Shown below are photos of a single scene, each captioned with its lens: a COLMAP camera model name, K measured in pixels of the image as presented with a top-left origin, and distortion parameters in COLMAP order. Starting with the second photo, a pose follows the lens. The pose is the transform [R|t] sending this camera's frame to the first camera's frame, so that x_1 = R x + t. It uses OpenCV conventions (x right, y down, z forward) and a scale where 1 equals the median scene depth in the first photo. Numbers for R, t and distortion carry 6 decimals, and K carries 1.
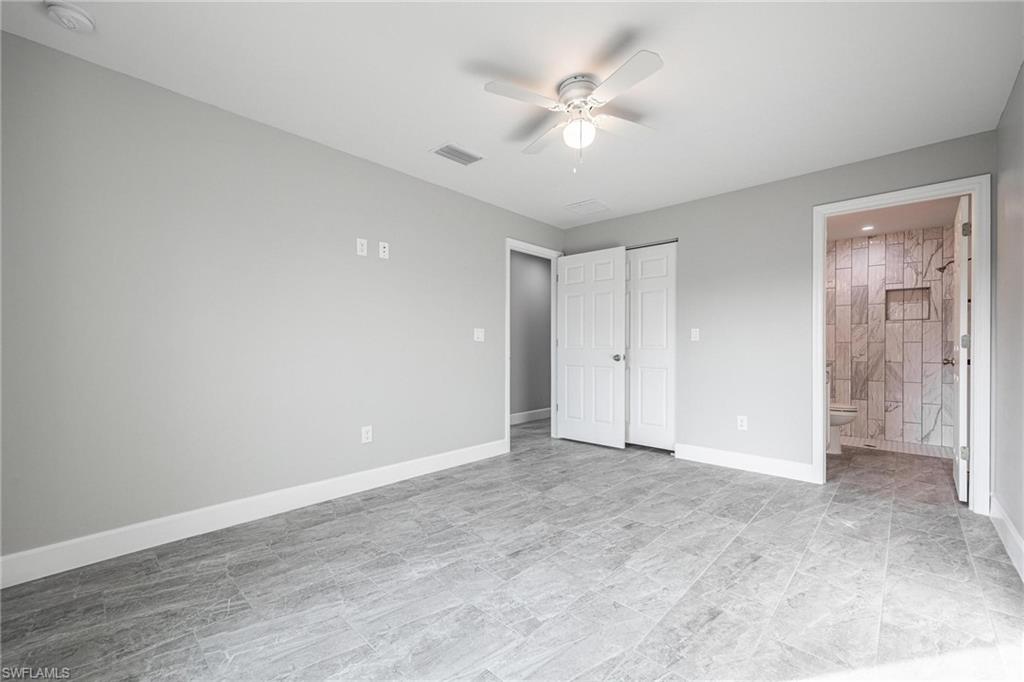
lens RADIAL K [[418.3, 0, 507.5], [0, 418.3, 344.6], [0, 0, 1]] dist [0.003994, -0.000178]
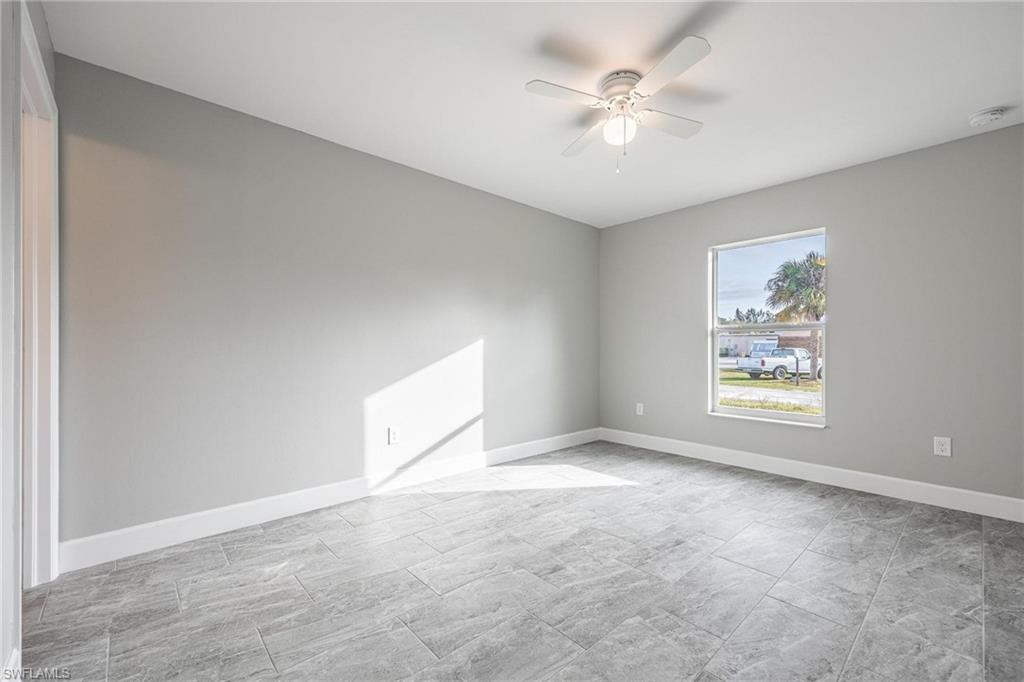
lens RADIAL K [[418.3, 0, 509.8], [0, 418.3, 345.8], [0, 0, 1]] dist [0.003994, -0.000178]
pose [[-0.997222, -0.001536, 0.074469, 0.348514], [-0.002592, 0.999897, -0.014087, 0.015482], [-0.074440, -0.014241, -0.997124, 1.986690]]
